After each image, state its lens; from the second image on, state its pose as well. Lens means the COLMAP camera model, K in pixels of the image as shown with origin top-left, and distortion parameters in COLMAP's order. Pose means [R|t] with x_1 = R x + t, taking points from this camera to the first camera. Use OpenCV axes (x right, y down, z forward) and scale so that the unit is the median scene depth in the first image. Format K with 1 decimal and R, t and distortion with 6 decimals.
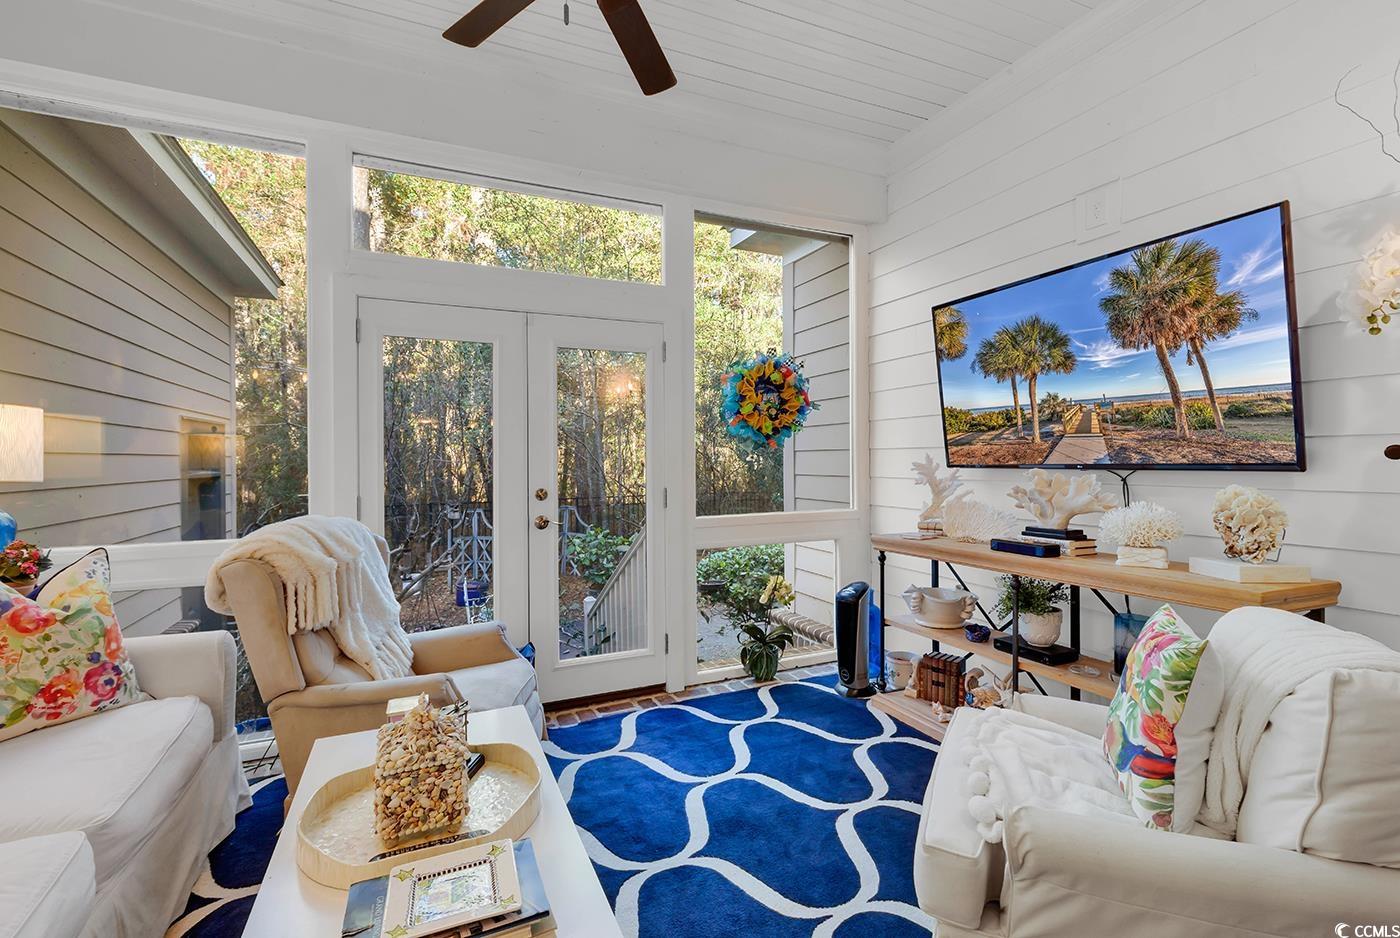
lens RADIAL K [[626.0, 0, 699.1], [0, 626.0, 462.5], [0, 0, 1]] dist [-0.000063, -0.000027]
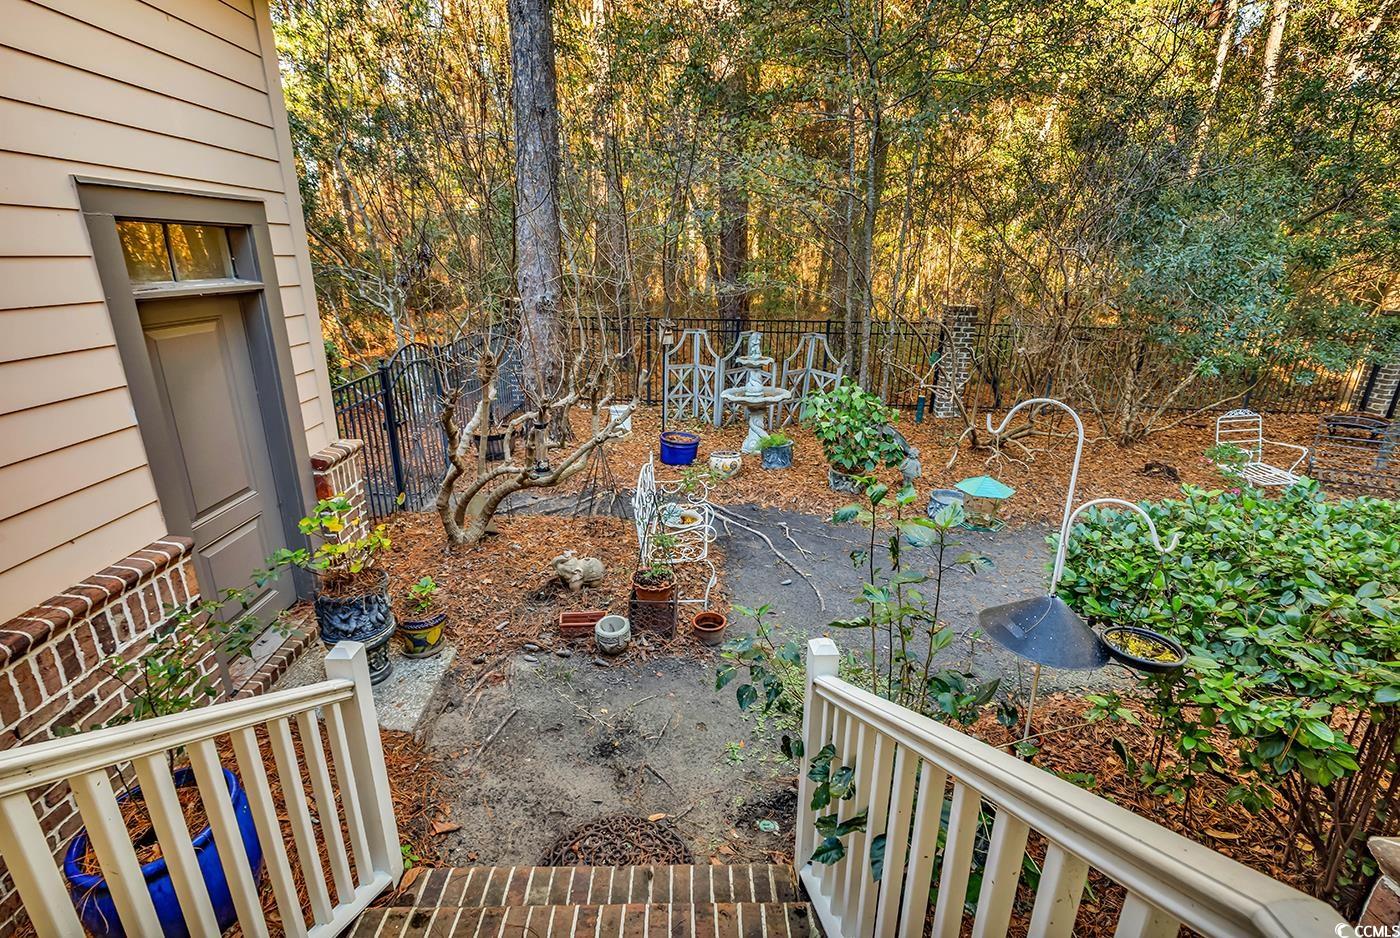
lens RADIAL K [[638.5, 0, 704.4], [0, 638.5, 467.2], [0, 0, 1]] dist [-0.000437, -0.000006]
pose [[0.925155, 0.144047, -0.351196, -0.045842], [-0.030127, 0.950145, 0.310349, -0.010266], [0.378392, -0.276541, 0.883371, 0.255113]]
